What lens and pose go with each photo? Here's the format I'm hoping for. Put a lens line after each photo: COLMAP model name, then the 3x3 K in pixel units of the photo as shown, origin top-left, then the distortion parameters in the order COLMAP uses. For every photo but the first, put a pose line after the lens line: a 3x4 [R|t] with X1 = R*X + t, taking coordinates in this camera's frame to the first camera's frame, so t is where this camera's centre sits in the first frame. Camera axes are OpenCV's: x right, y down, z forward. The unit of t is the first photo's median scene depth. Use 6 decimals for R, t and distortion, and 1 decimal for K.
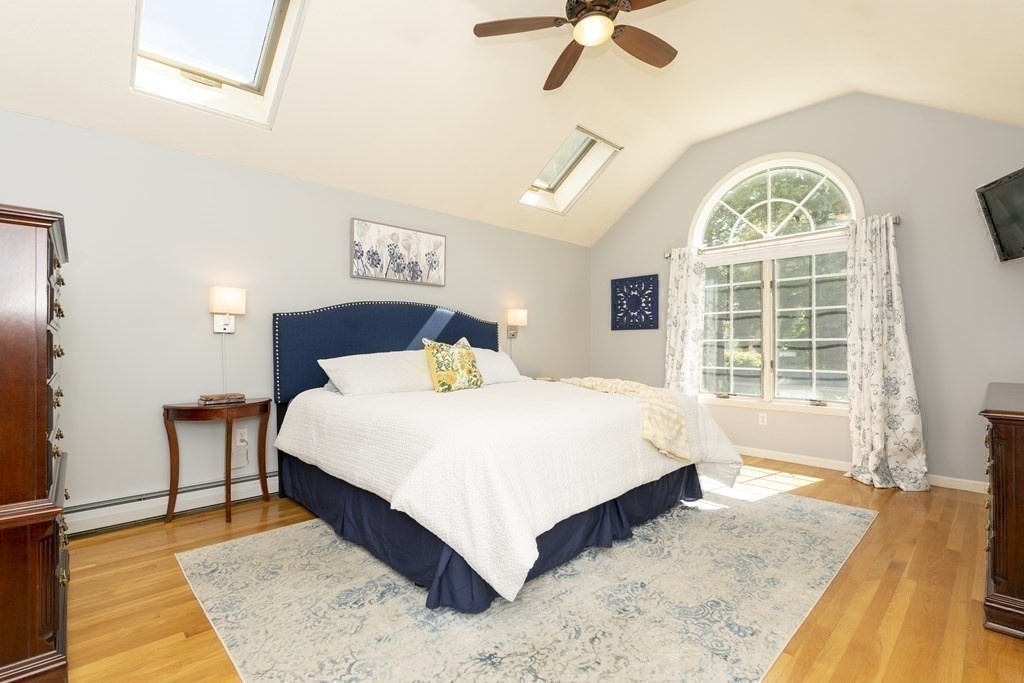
lens RADIAL K [[471.0, 0, 514.0], [0, 471.0, 342.1], [0, 0, 1]] dist [-0.001638, -0.000754]
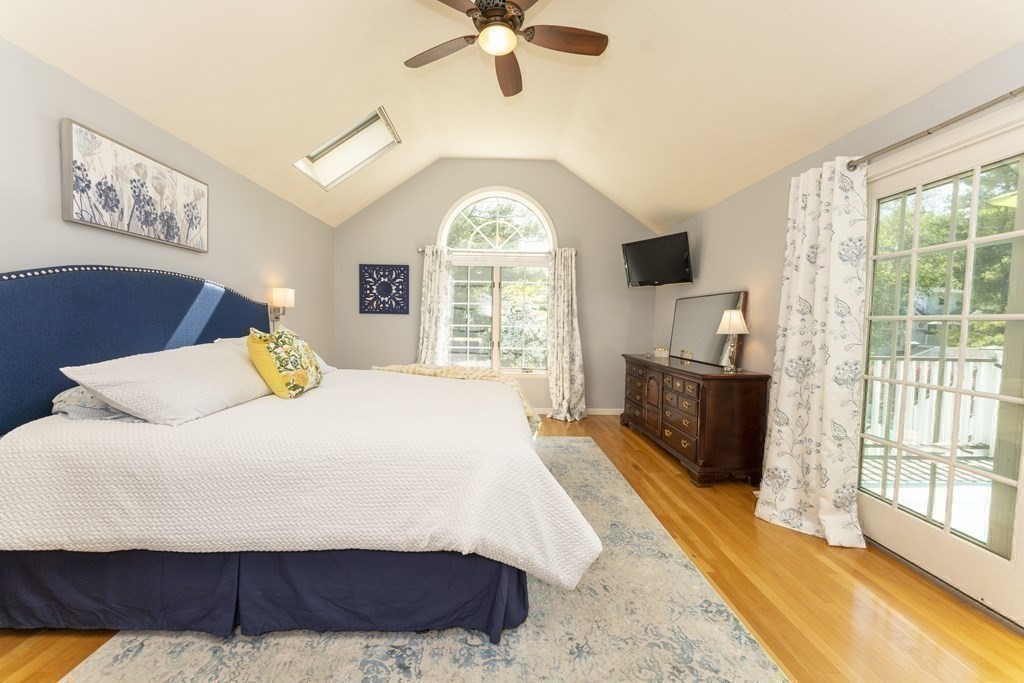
lens RADIAL K [[404.3, 0, 509.6], [0, 404.3, 342.2], [0, 0, 1]] dist [0.002150, -0.000291]
pose [[0.668421, -0.024386, 0.743383, -0.341648], [-0.023610, 0.998263, 0.053976, -0.025889], [-0.743408, -0.053630, 0.666684, 0.231616]]
